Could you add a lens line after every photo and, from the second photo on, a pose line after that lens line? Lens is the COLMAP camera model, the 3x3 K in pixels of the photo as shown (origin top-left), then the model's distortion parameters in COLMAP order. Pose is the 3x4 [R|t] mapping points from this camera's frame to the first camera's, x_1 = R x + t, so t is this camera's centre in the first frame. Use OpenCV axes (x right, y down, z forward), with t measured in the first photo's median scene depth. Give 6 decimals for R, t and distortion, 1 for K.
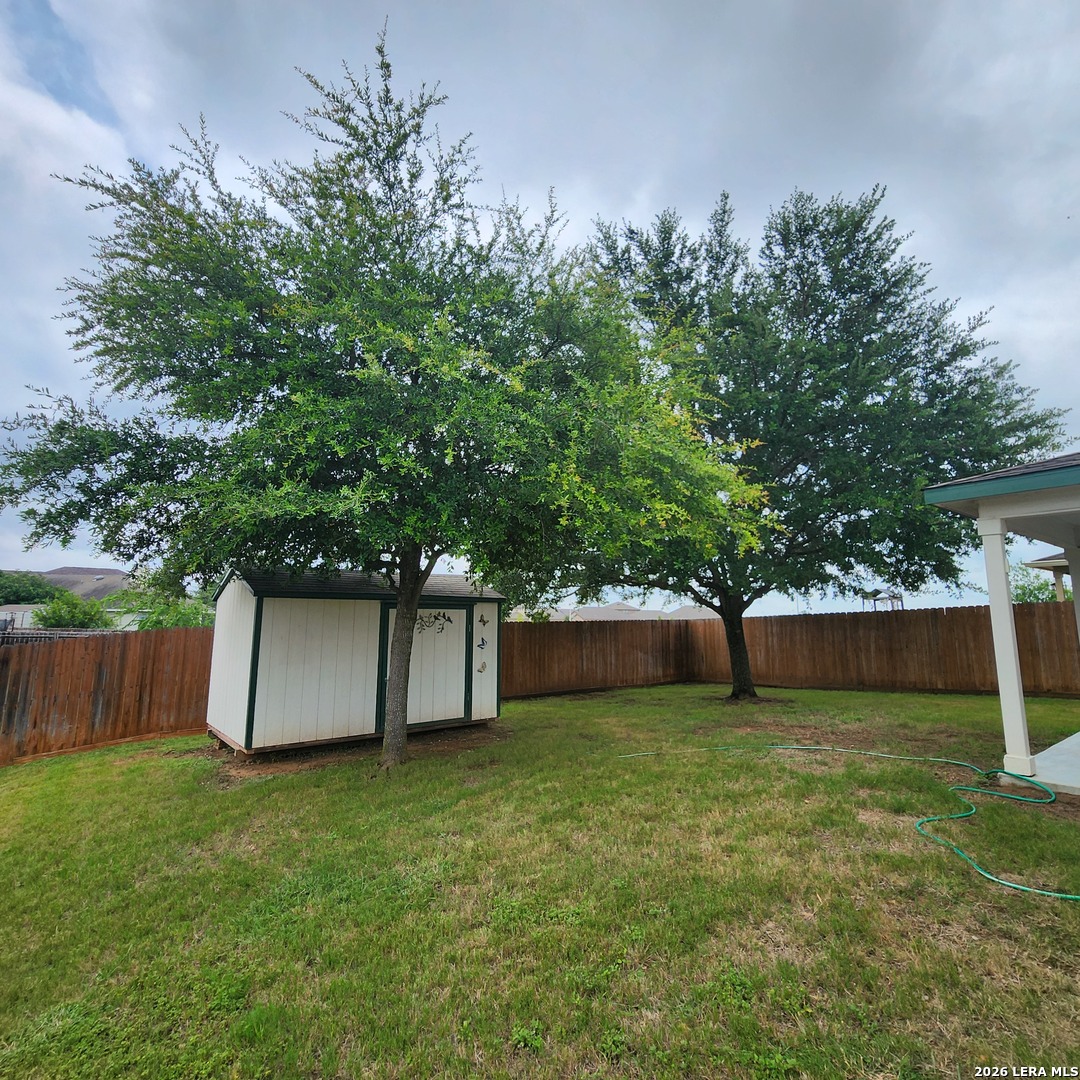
lens RADIAL K [[585.1, 0, 540.9], [0, 585.1, 536.9], [0, 0, 1]] dist [0.001308, 0.000217]
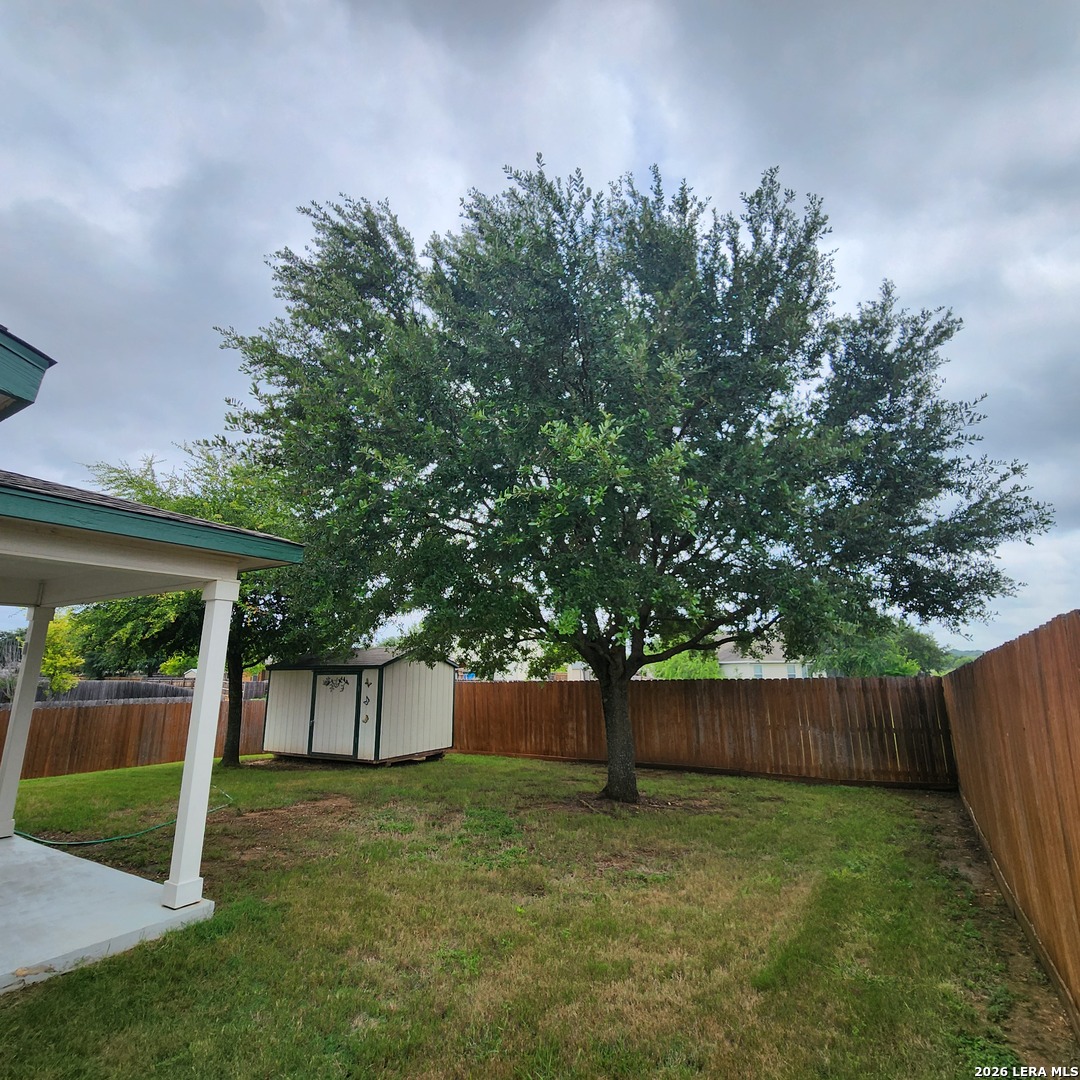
lens RADIAL K [[585.1, 0, 539.7], [0, 585.1, 538.2], [0, 0, 1]] dist [0.001308, 0.000217]
pose [[0.354444, -0.204184, -0.912512, 1.311846], [0.142671, 0.976251, -0.163029, 0.095627], [0.924129, -0.072405, 0.375158, 0.893050]]
